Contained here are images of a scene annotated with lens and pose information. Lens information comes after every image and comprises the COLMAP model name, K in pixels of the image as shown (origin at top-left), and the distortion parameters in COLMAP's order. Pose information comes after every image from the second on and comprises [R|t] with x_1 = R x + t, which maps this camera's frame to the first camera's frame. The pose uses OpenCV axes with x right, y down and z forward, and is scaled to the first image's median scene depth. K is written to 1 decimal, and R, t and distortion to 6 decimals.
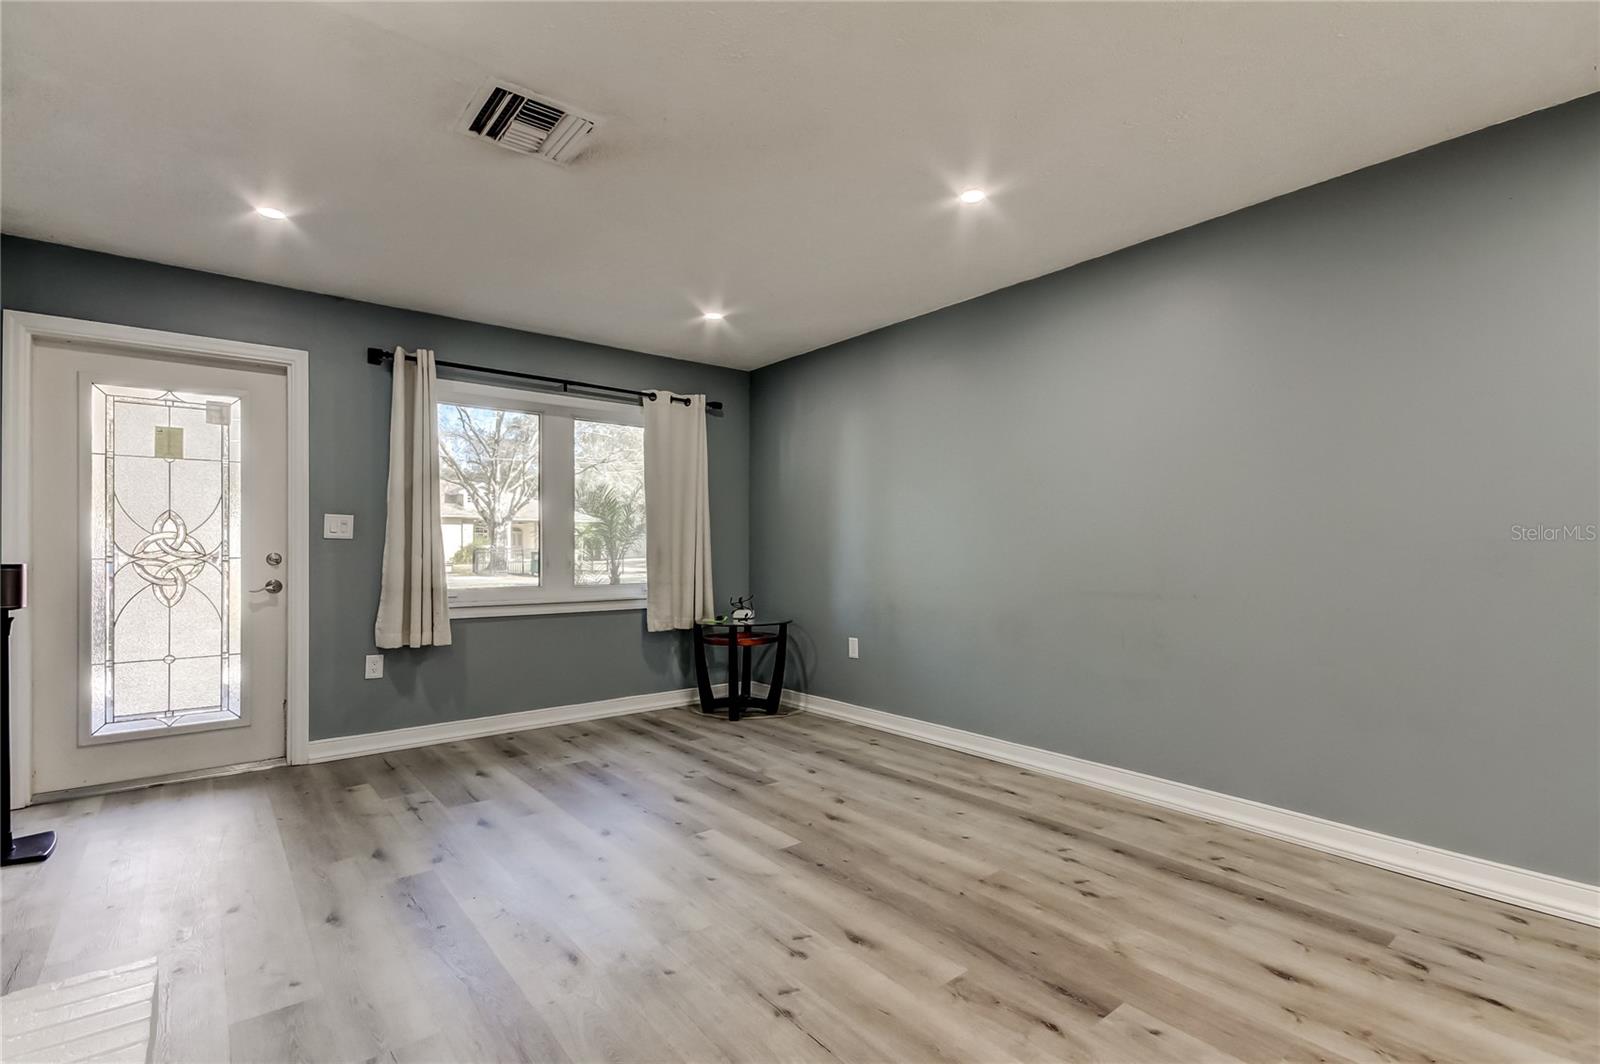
lens RADIAL K [[747.0, 0, 877.2], [0, 747.0, 545.1], [0, 0, 1]] dist [0.022941, 0.000221]
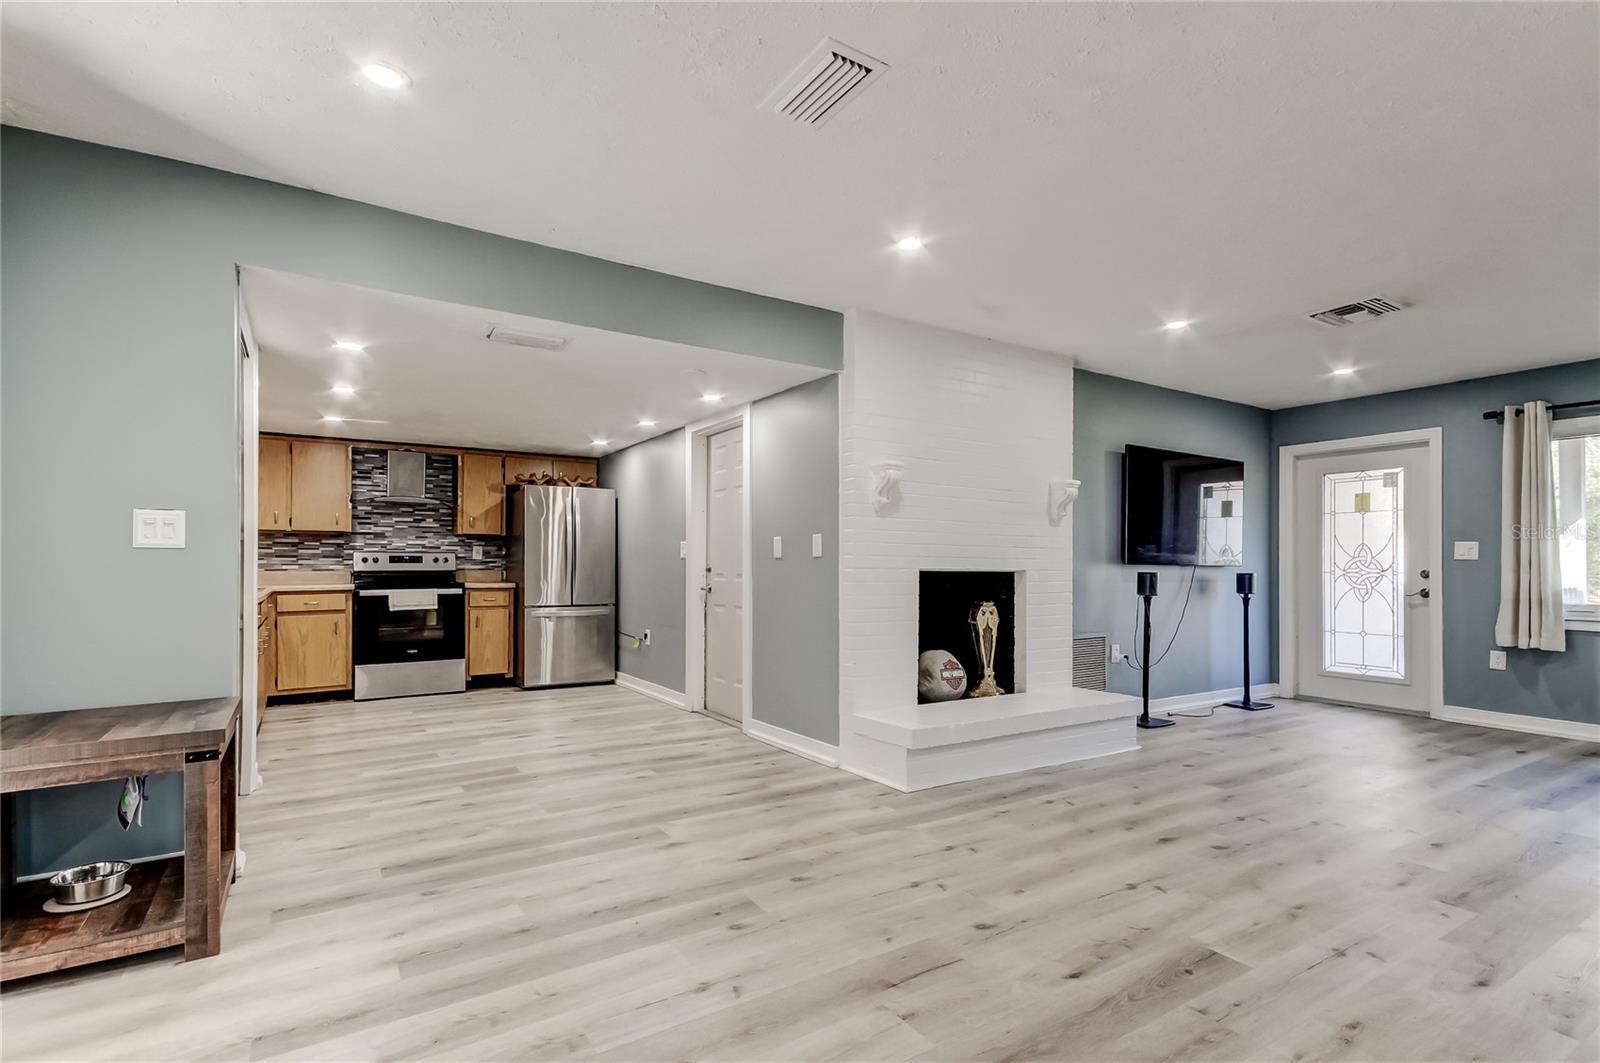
lens RADIAL K [[750.0, 0, 743.9], [0, 750.0, 562.3], [0, 0, 1]] dist [0.020200, 0.000678]
pose [[-0.192551, -0.004777, -0.981275, 0.871035], [0.000041, 0.999988, -0.004877, 0.002545], [0.981287, -0.000979, -0.192549, 0.004543]]
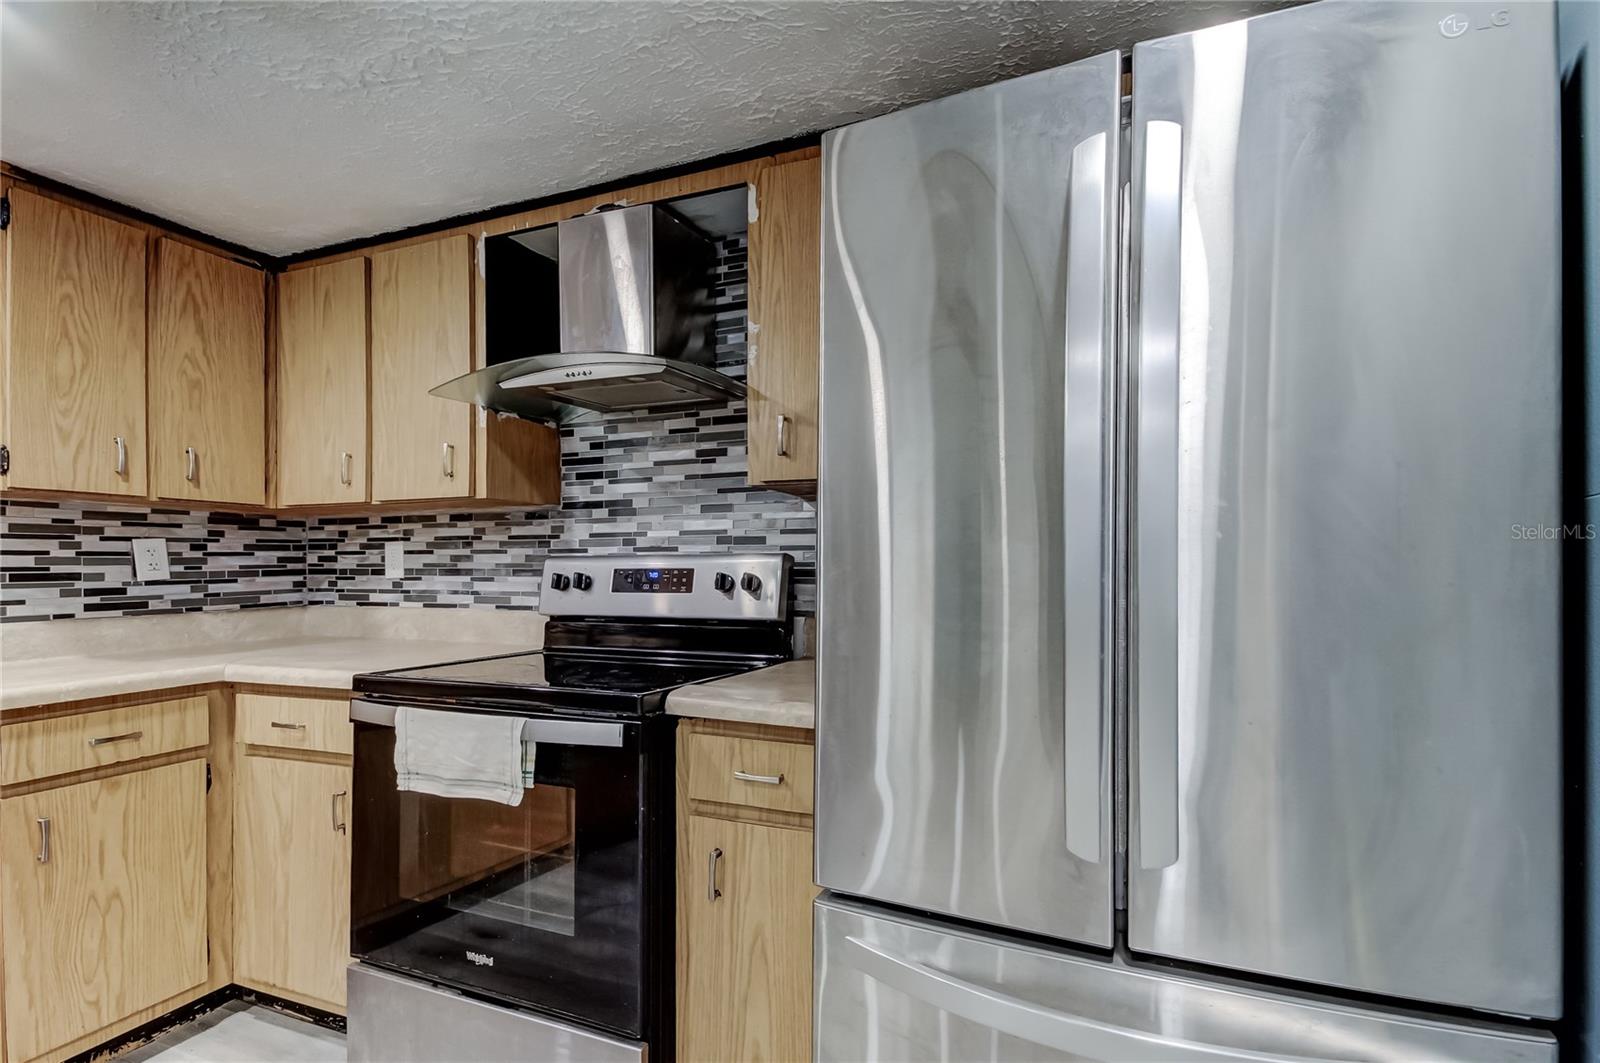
lens RADIAL K [[695.3, 0, 896.8], [0, 695.3, 567.7], [0, 0, 1]] dist [0.002603, 0.000300]
pose [[-0.877438, 0.005971, -0.479654, -0.456945], [0.004751, 0.999982, 0.003758, -0.020272], [0.479667, 0.001019, -0.877450, -0.518474]]
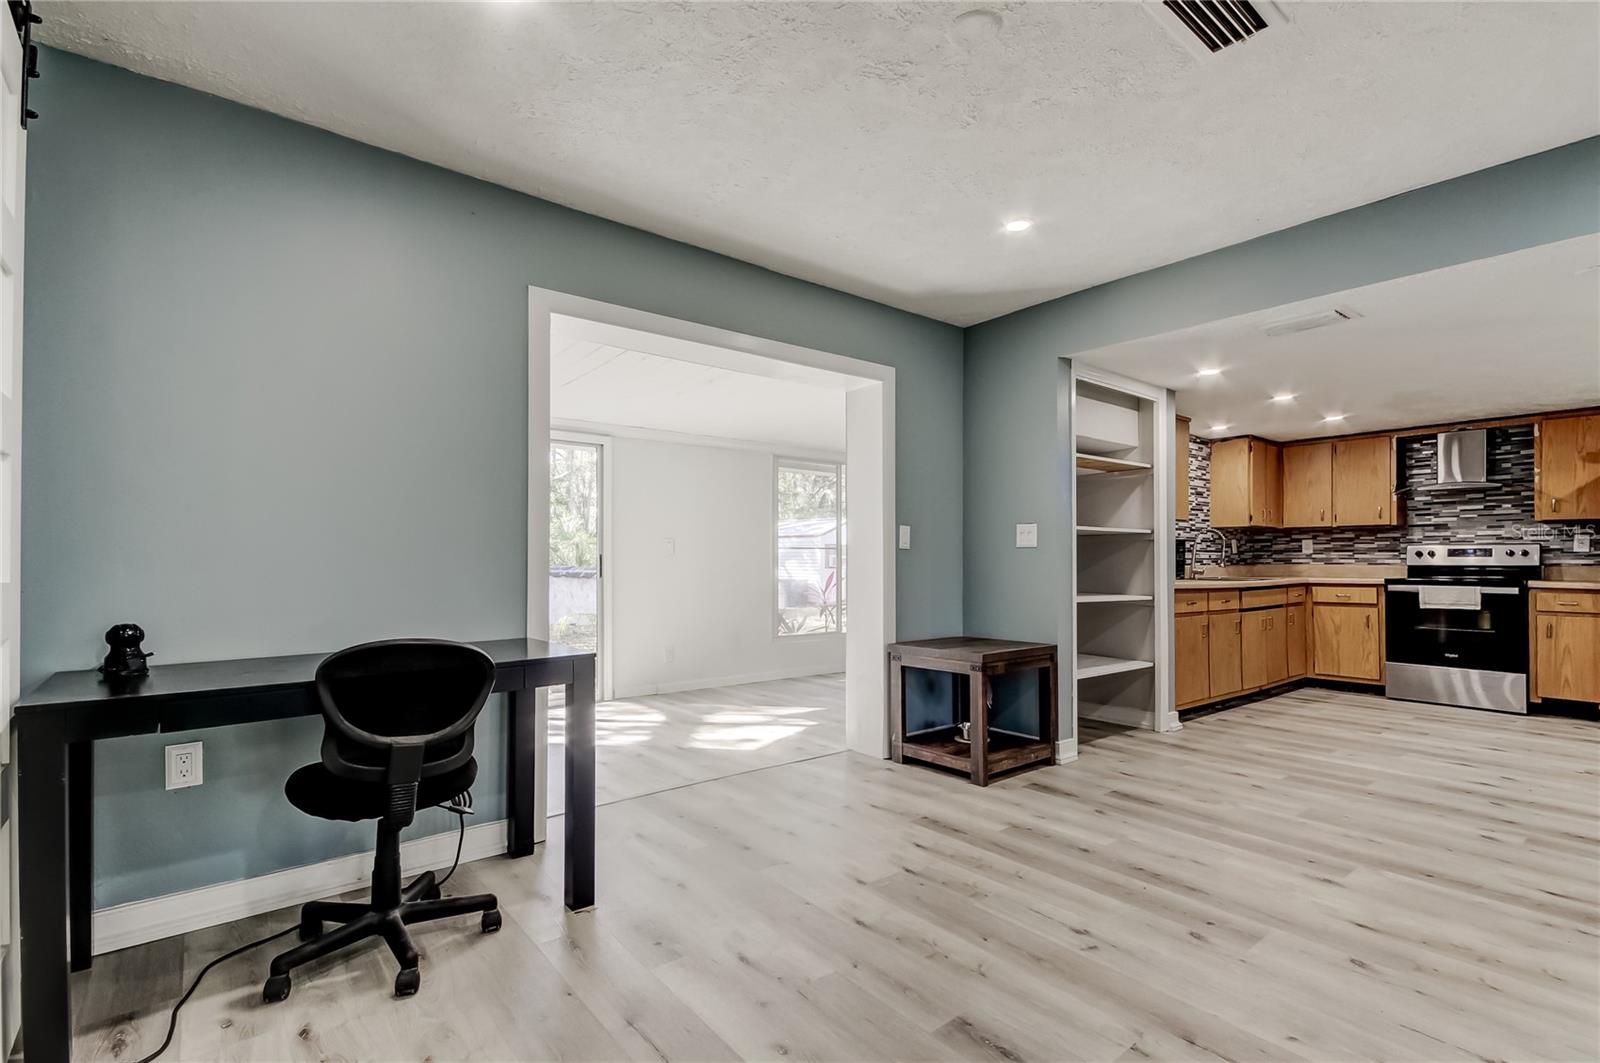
lens RADIAL K [[757.3, 0, 871.3], [0, 757.3, 549.9], [0, 0, 1]] dist [0.021190, 0.000046]
pose [[-0.999831, -0.002126, 0.018250, 0.540365], [-0.002383, 0.999899, -0.014036, 0.006323], [-0.018218, -0.014077, -0.999735, 0.441807]]
